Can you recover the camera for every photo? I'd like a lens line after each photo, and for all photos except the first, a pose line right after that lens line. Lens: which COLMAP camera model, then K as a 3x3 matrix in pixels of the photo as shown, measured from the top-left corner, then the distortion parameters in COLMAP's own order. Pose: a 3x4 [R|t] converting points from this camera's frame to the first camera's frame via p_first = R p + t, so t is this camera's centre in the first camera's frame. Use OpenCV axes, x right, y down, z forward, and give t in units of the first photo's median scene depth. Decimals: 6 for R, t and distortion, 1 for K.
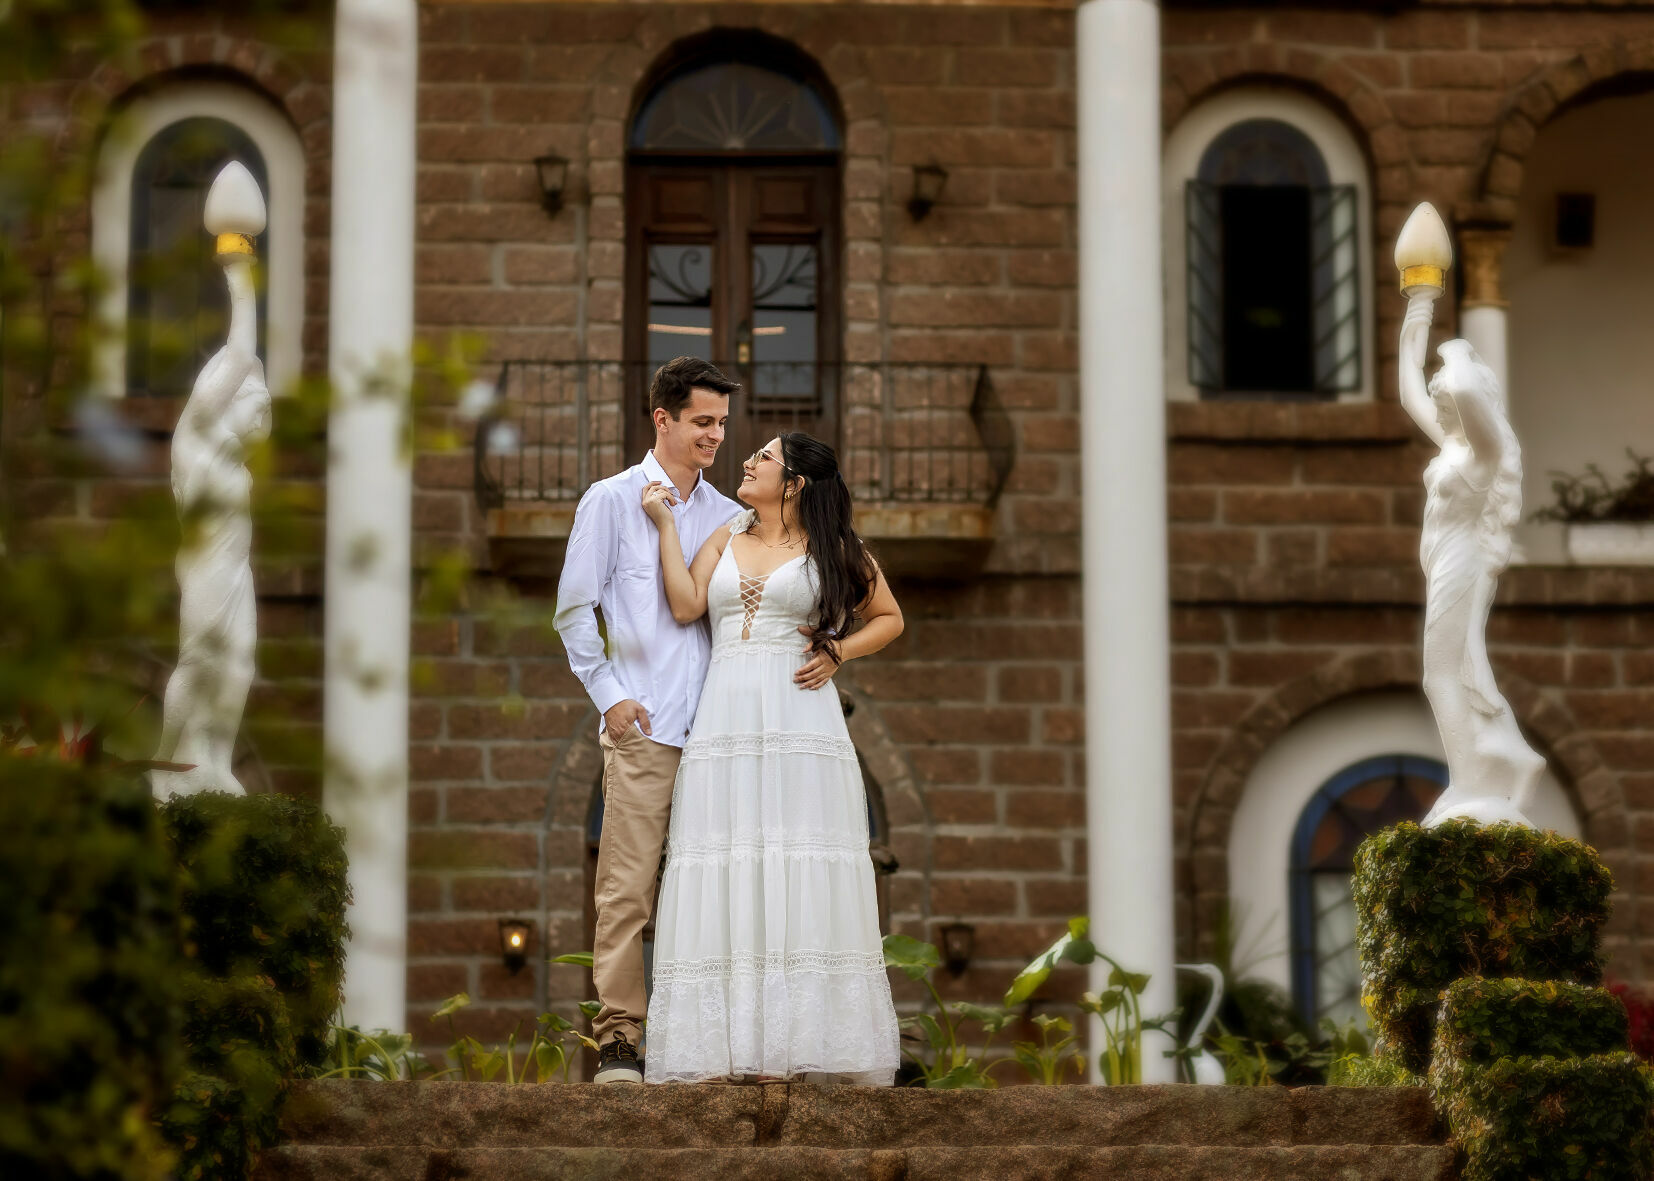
lens RADIAL K [[4695.0, 0, 706.1], [0, 4695.0, 596.8], [0, 0, 1]] dist [-0.010132, 0.360474]
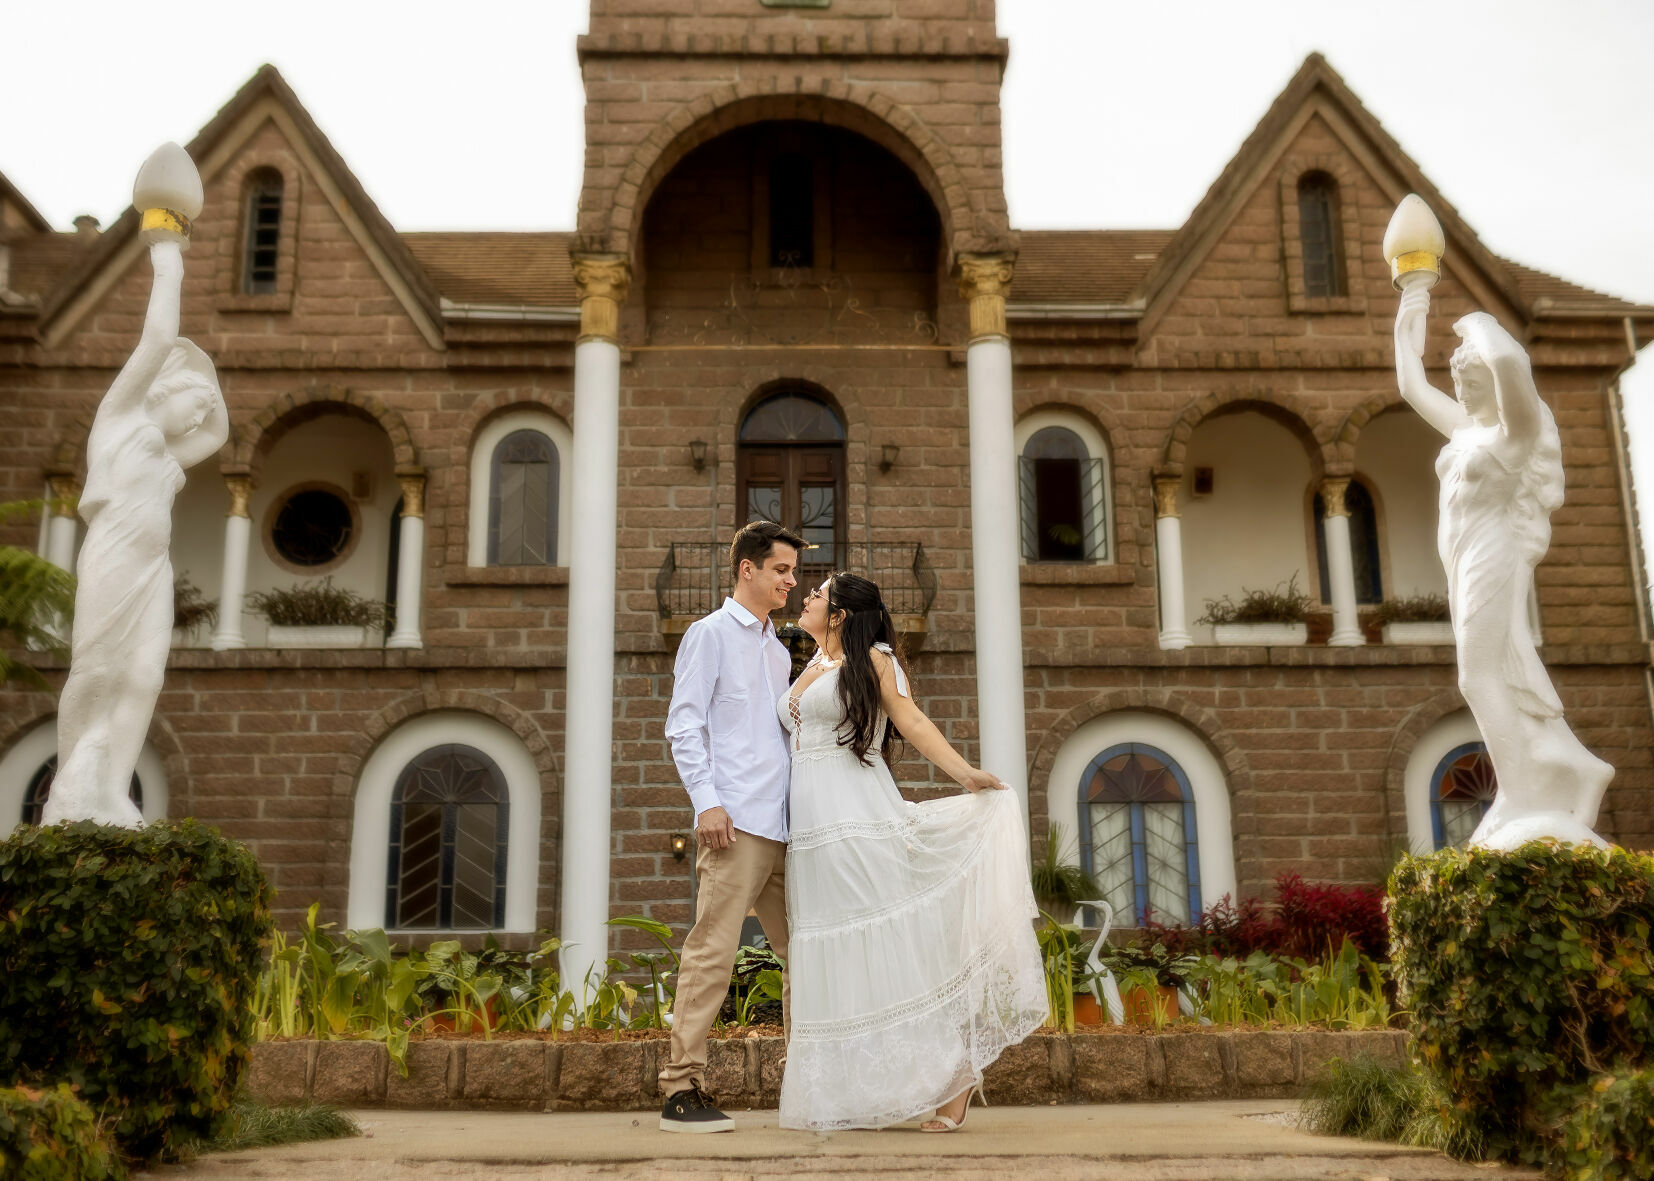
lens RADIAL K [[1636.4, 0, 821.9], [0, 1636.4, 586.5], [0, 0, 1]] dist [0.007994, 0.009156]
pose [[0.999928, -0.008431, 0.008481, 0.012686], [0.008922, 0.998180, -0.059645, 0.008235], [-0.007963, 0.059716, 0.998184, 0.321032]]
